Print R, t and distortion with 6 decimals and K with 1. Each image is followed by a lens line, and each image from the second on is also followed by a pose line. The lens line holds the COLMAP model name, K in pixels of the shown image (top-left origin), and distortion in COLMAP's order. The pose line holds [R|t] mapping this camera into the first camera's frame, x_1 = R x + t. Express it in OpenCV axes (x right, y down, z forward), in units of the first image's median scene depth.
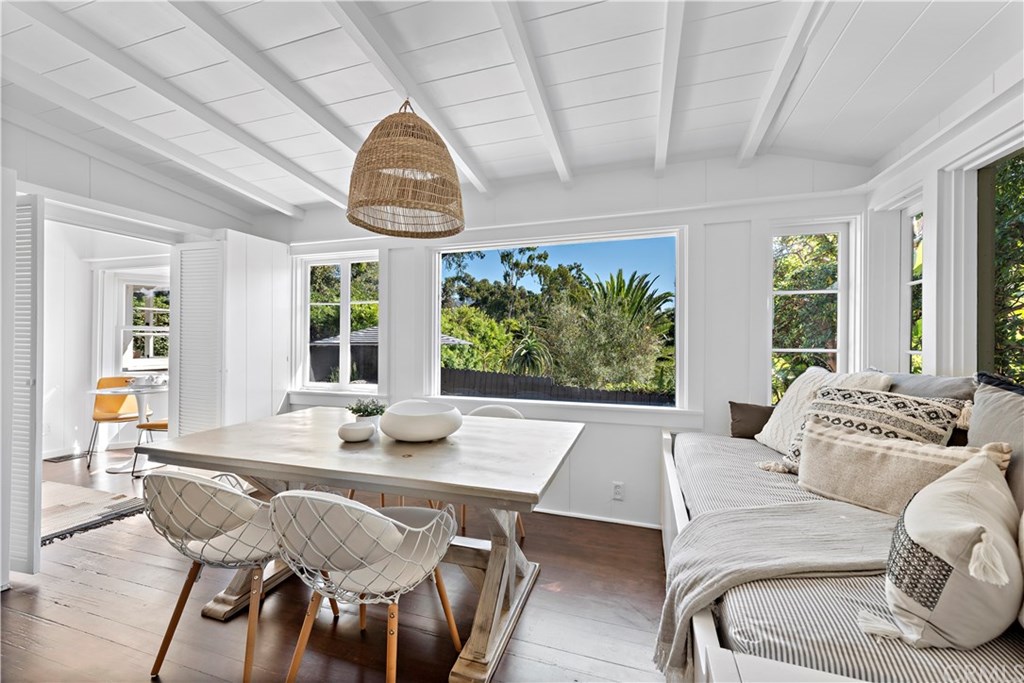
lens RADIAL K [[402.1, 0, 509.2], [0, 402.1, 341.8], [0, 0, 1]] dist [0.011288, -0.000212]
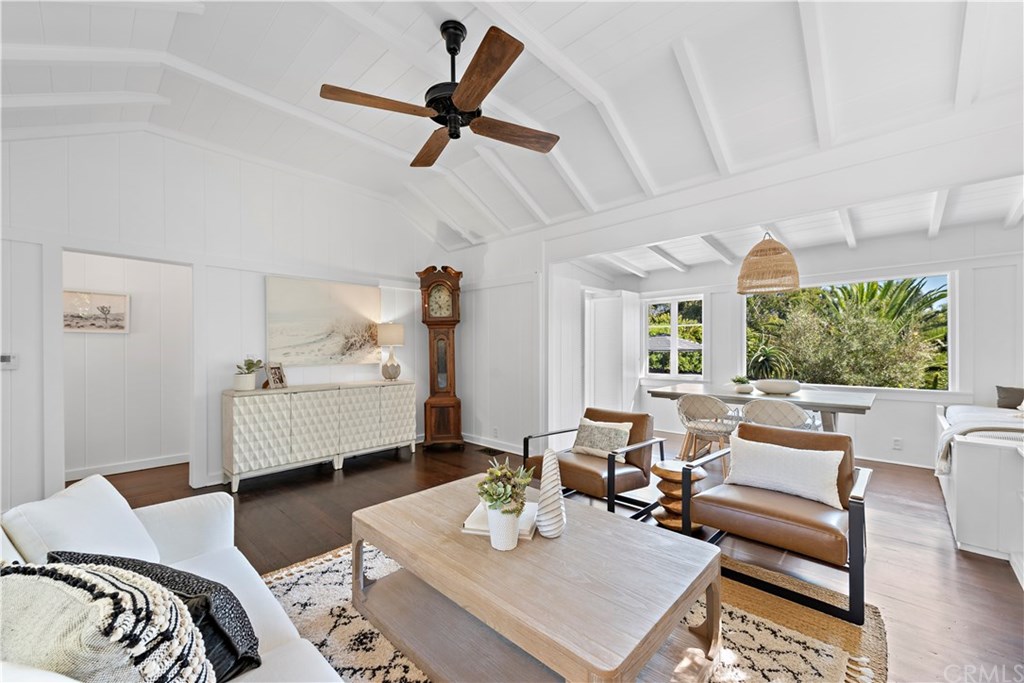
lens RADIAL K [[399.5, 0, 506.7], [0, 399.5, 351.0], [0, 0, 1]] dist [0.000641, -0.000209]
pose [[0.897107, -0.005101, -0.441783, -0.396272], [0.005431, 0.999985, -0.000520, 0.006077], [0.441779, -0.001933, 0.897122, -1.040606]]
